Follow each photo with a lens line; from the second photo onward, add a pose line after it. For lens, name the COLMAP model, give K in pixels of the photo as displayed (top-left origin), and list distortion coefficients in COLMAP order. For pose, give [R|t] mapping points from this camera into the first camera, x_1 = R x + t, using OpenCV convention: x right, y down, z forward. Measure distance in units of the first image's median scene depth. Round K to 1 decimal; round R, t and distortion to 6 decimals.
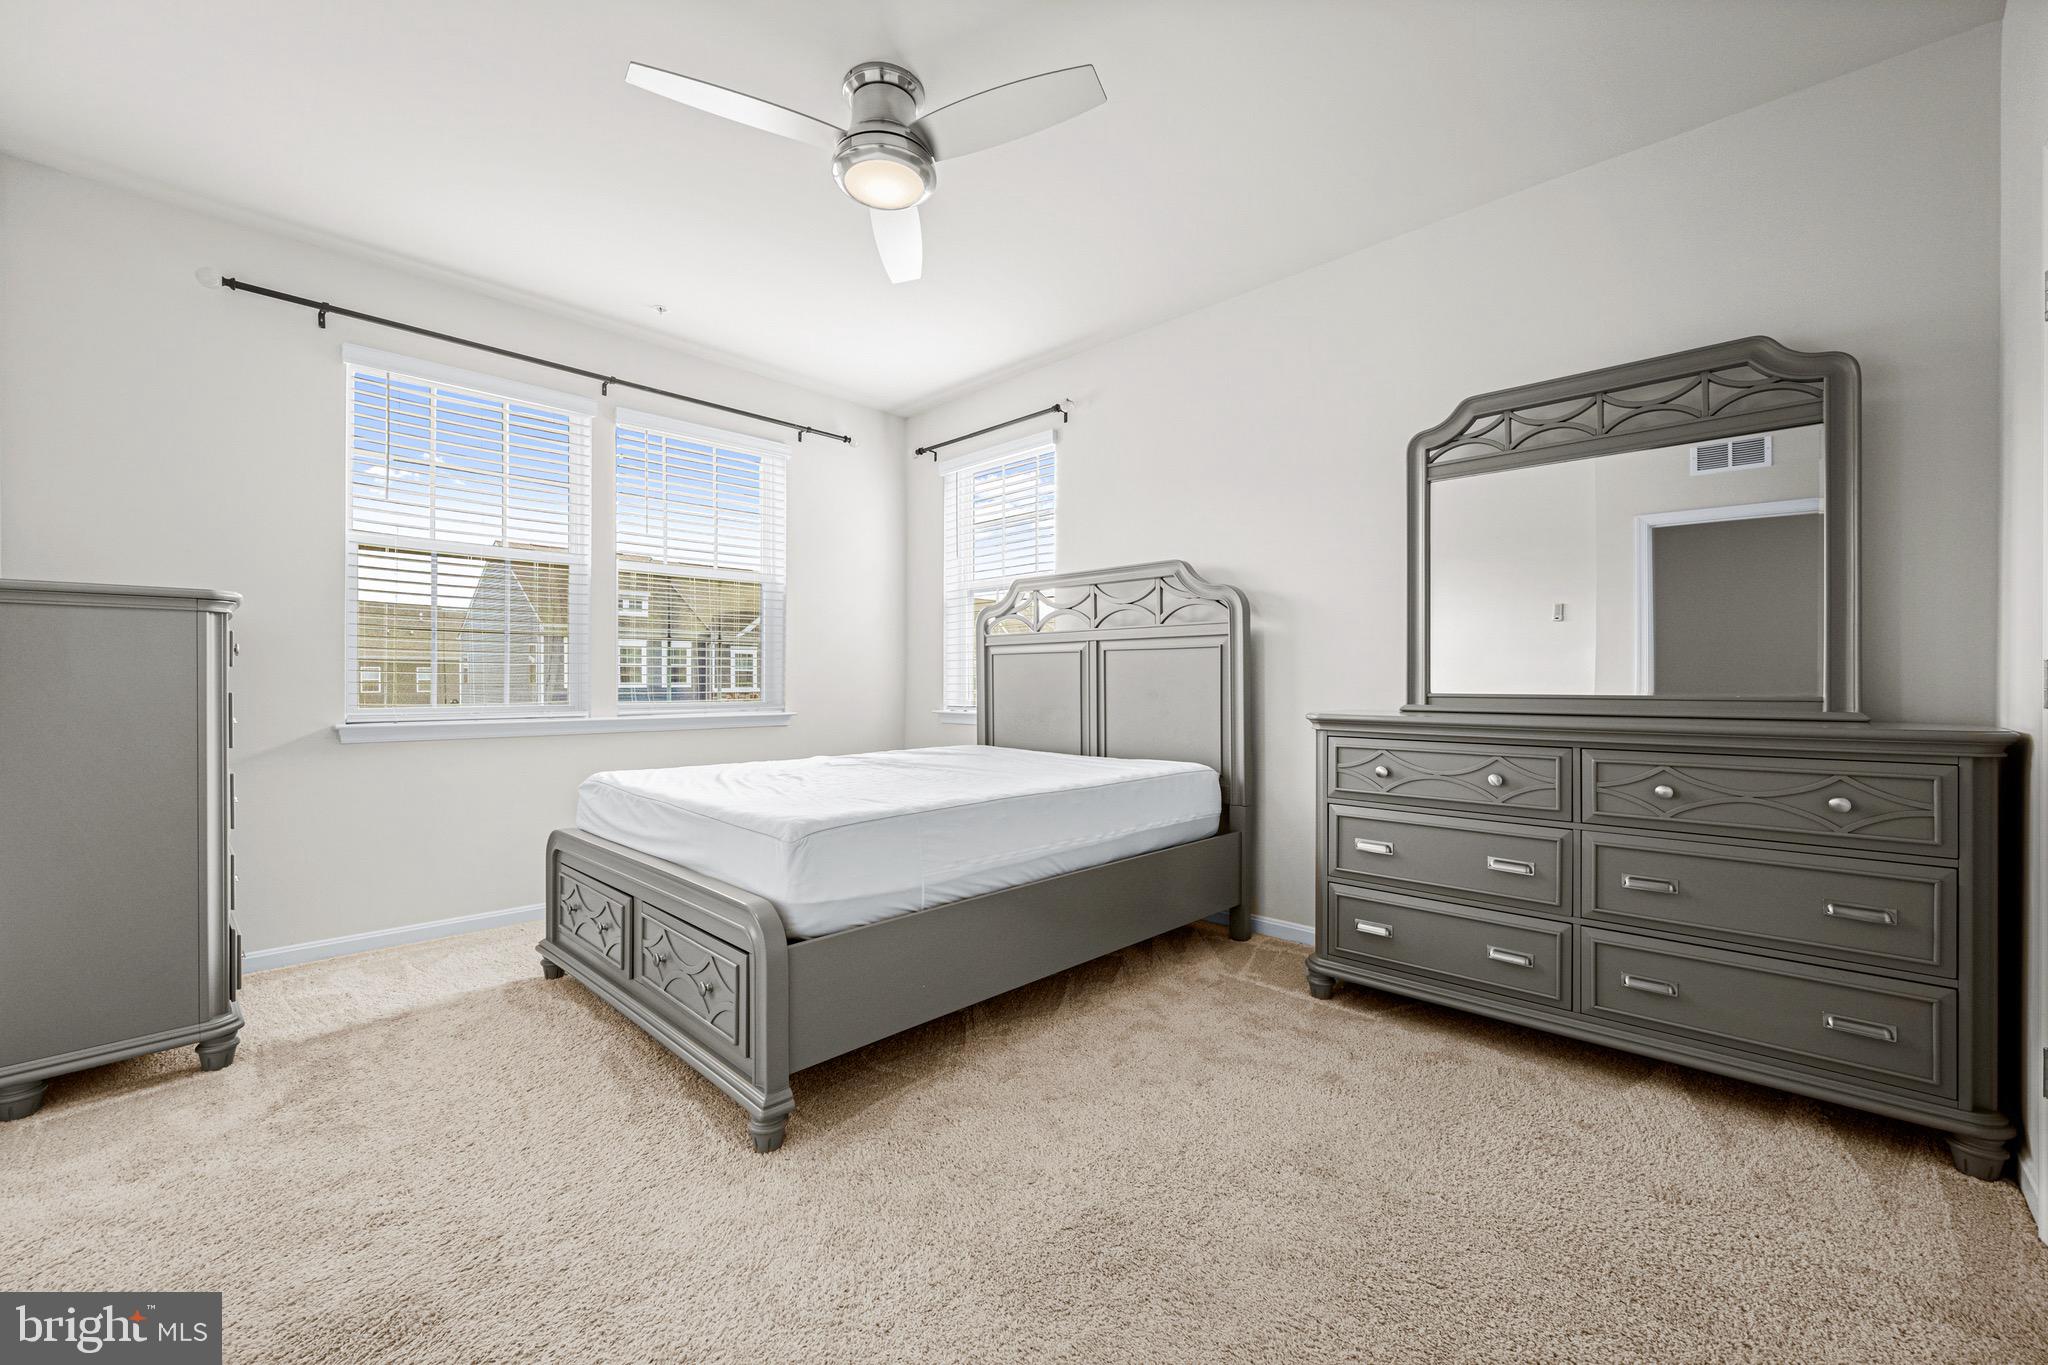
lens RADIAL K [[818.2, 0, 1065.4], [0, 818.2, 684.7], [0, 0, 1]] dist [0.001265, 0.000229]
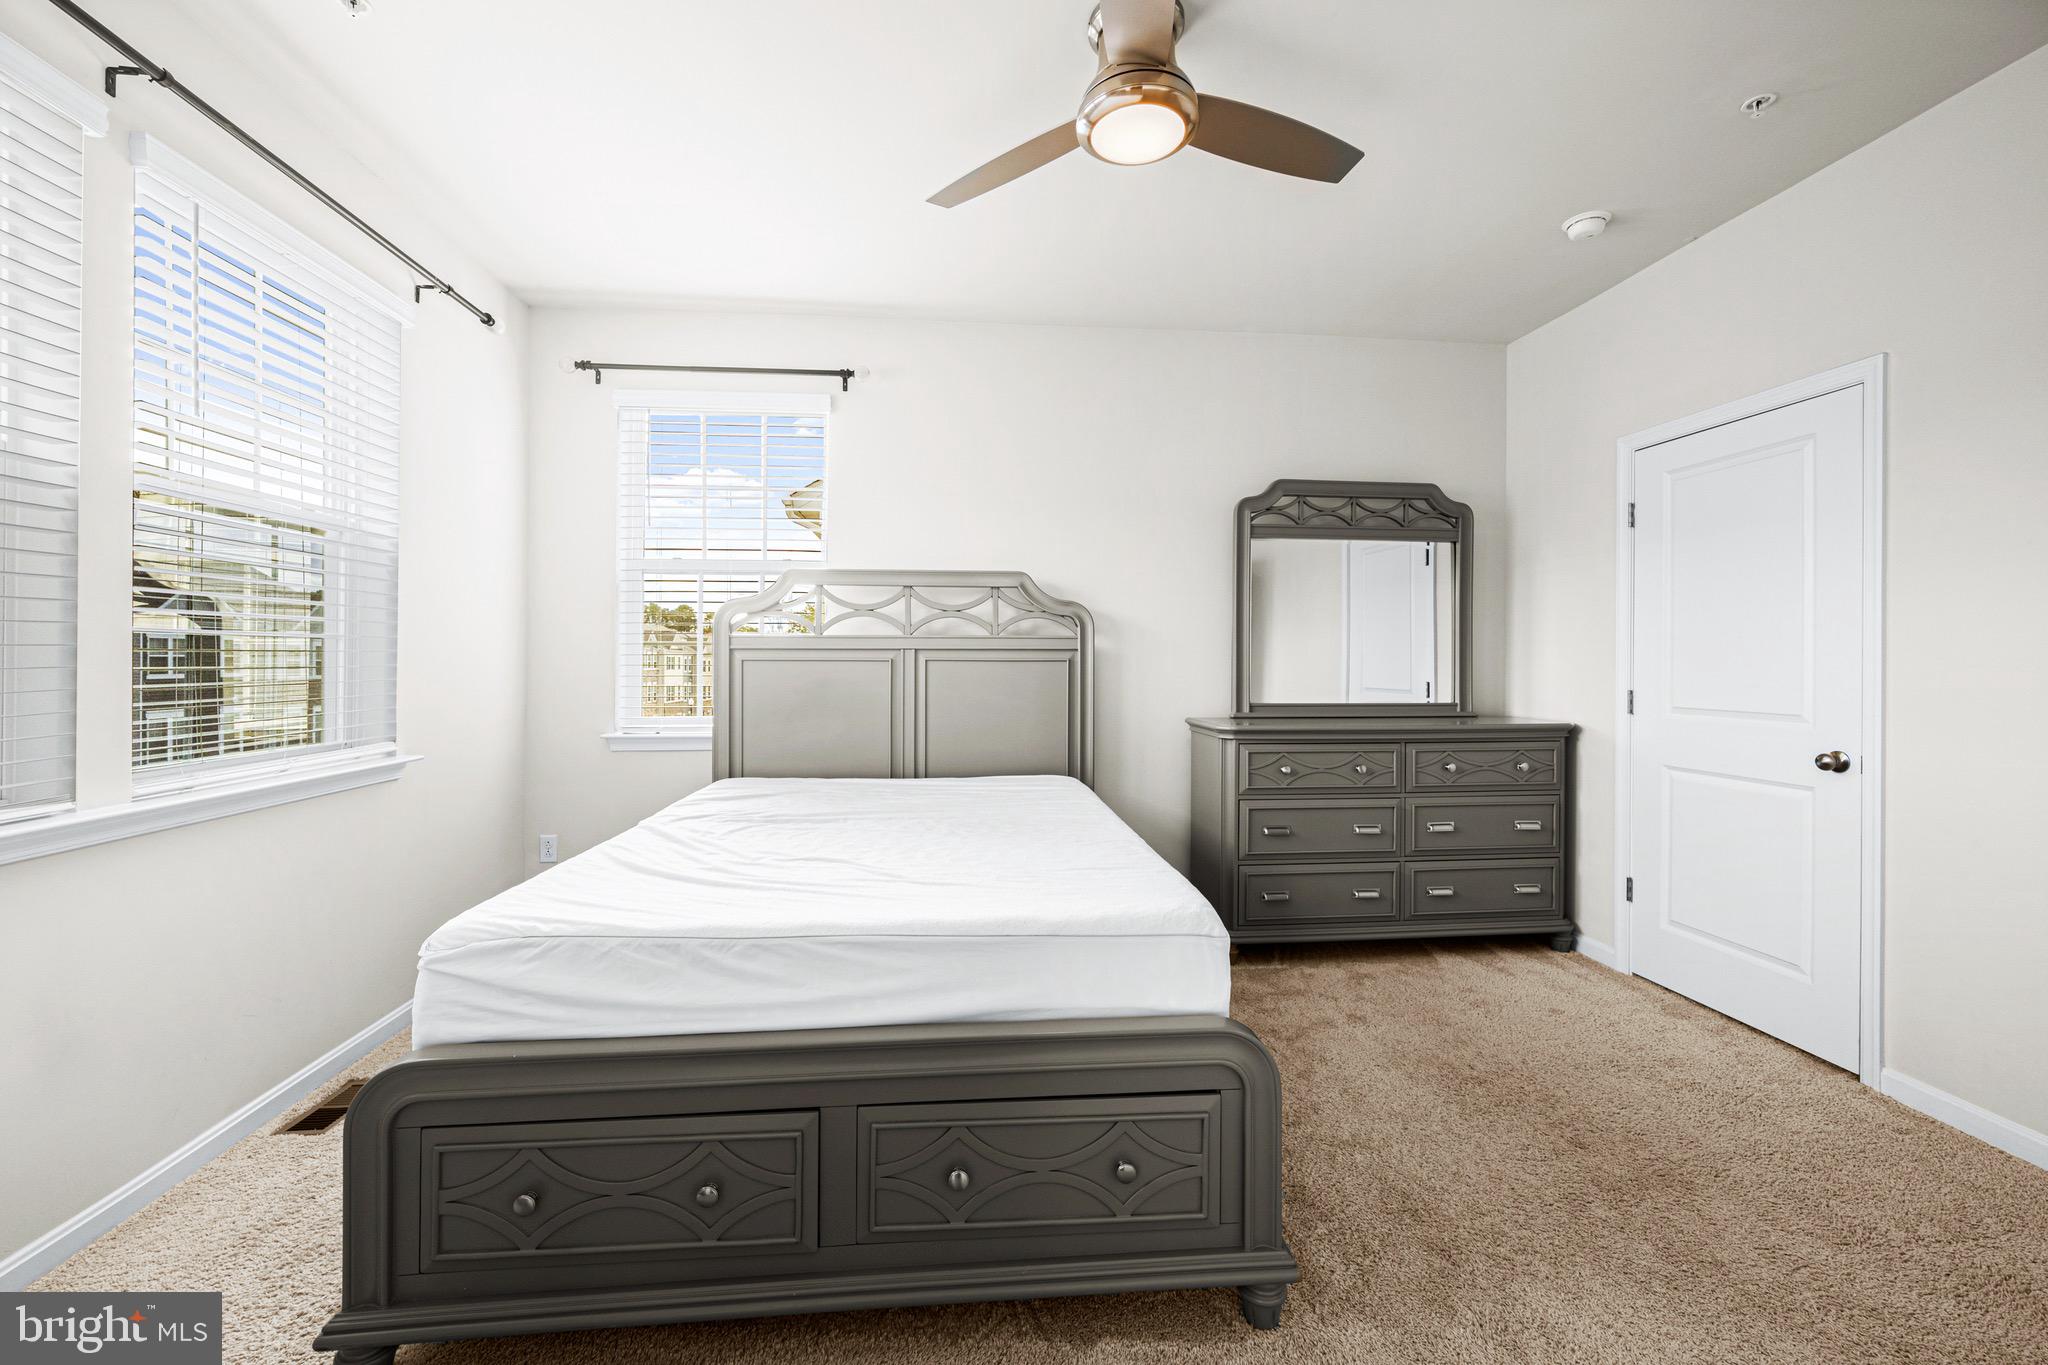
lens RADIAL K [[818.2, 0, 1021.1], [0, 818.2, 661.9], [0, 0, 1]] dist [0.001265, 0.000229]
pose [[0.662461, 0.000435, 0.749096, -0.746345], [-0.001624, 0.999998, 0.000856, -0.055024], [-0.749094, -0.001784, 0.662461, 0.423558]]
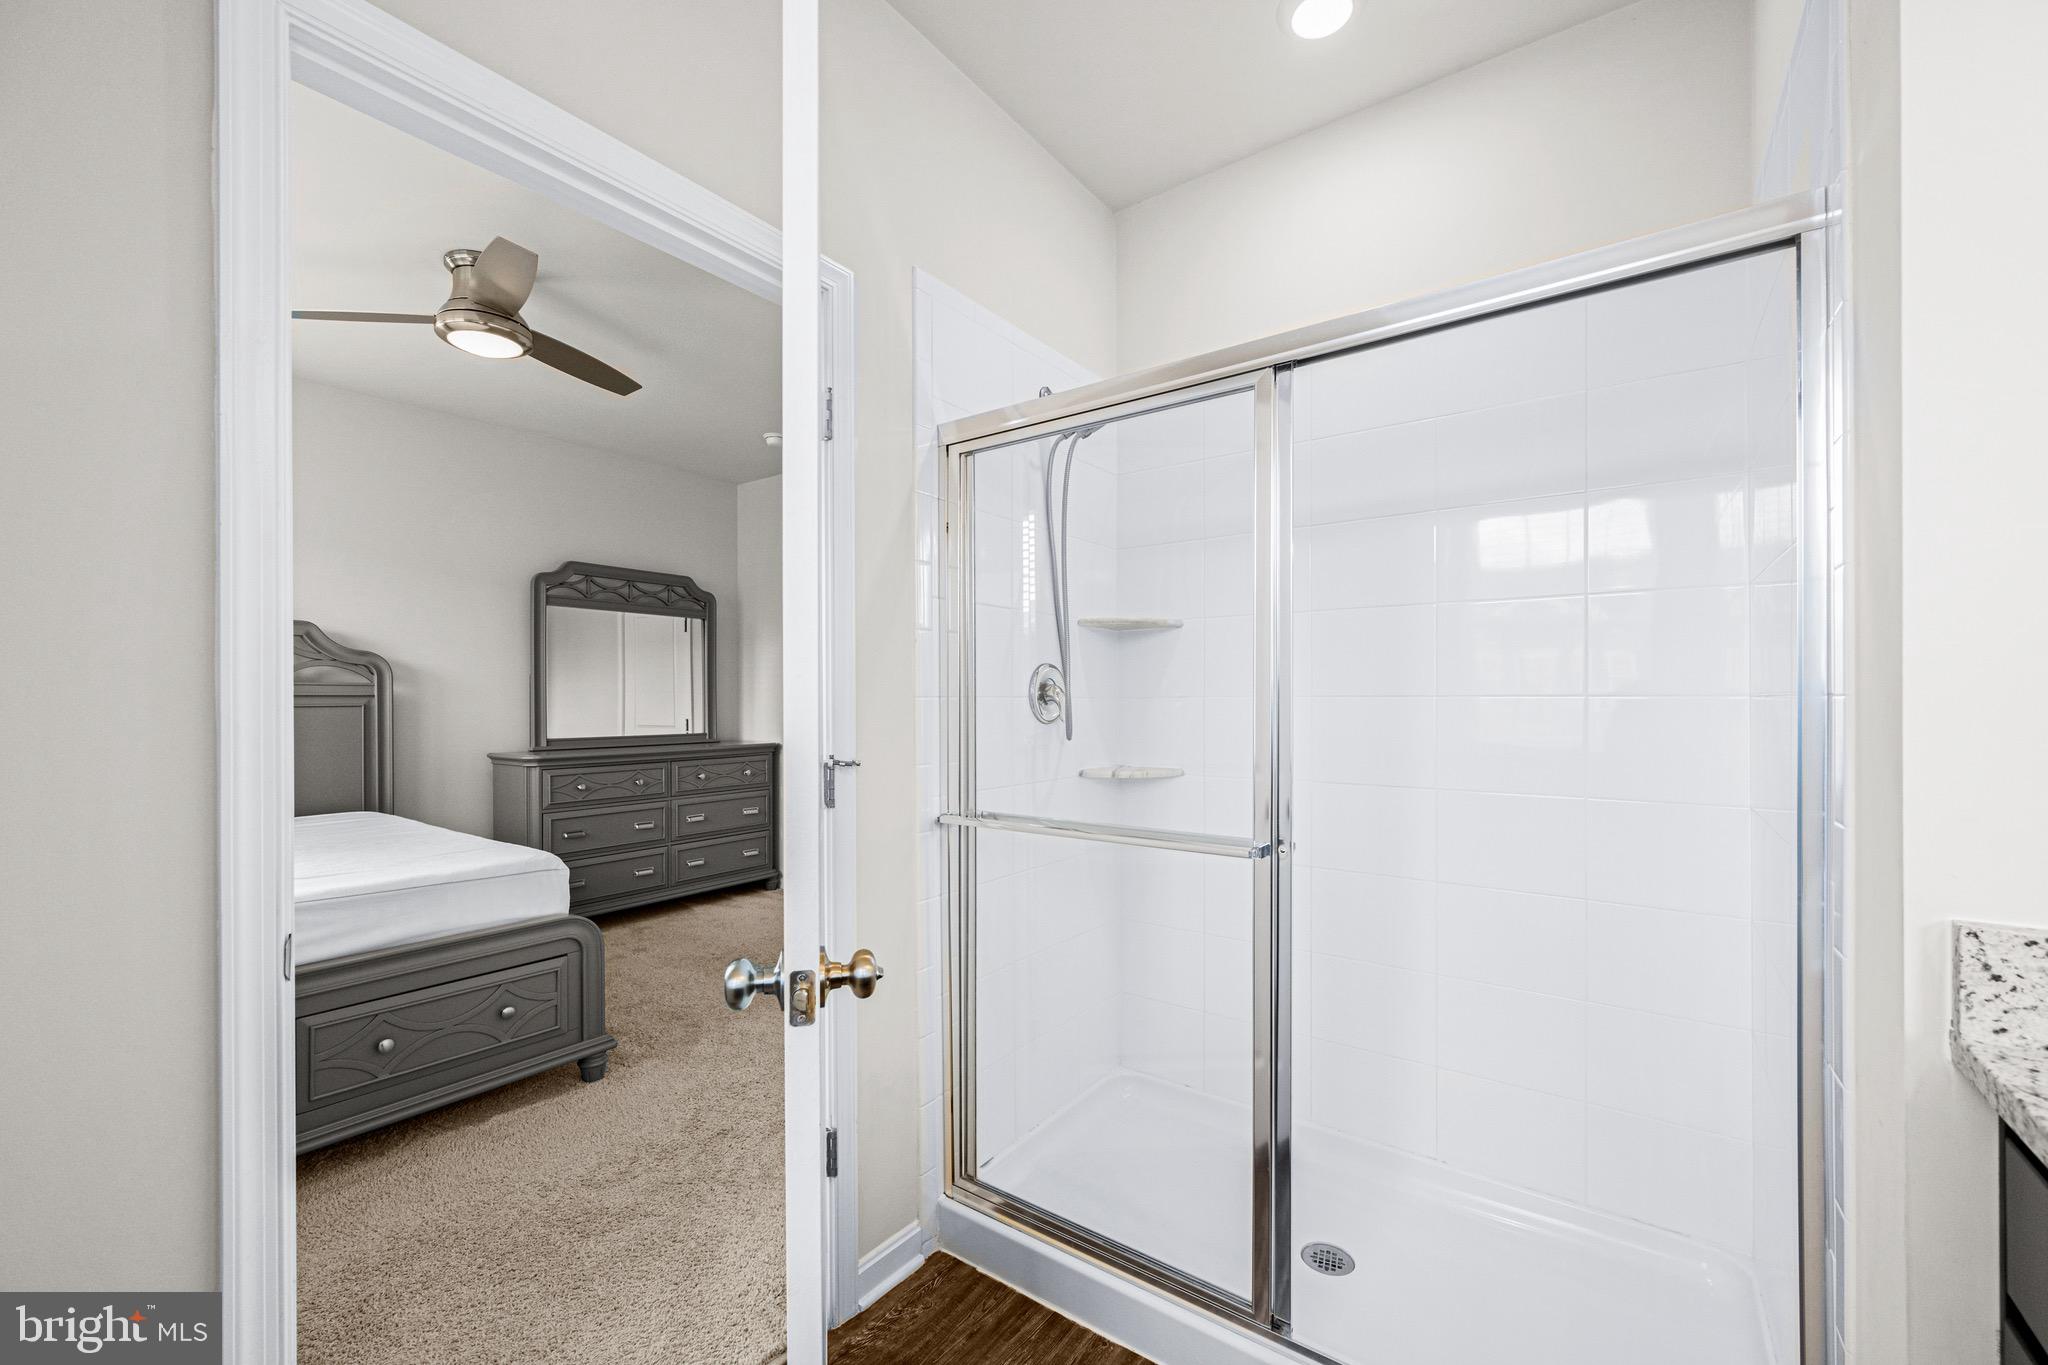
lens RADIAL K [[818.2, 0, 1026.5], [0, 818.2, 700.9], [0, 0, 1]] dist [0.001265, 0.000229]
pose [[-0.125530, 0.000787, 0.992090, -1.240959], [0.007549, 0.999971, 0.000162, -0.056611], [-0.992061, 0.007510, -0.125532, 0.279331]]
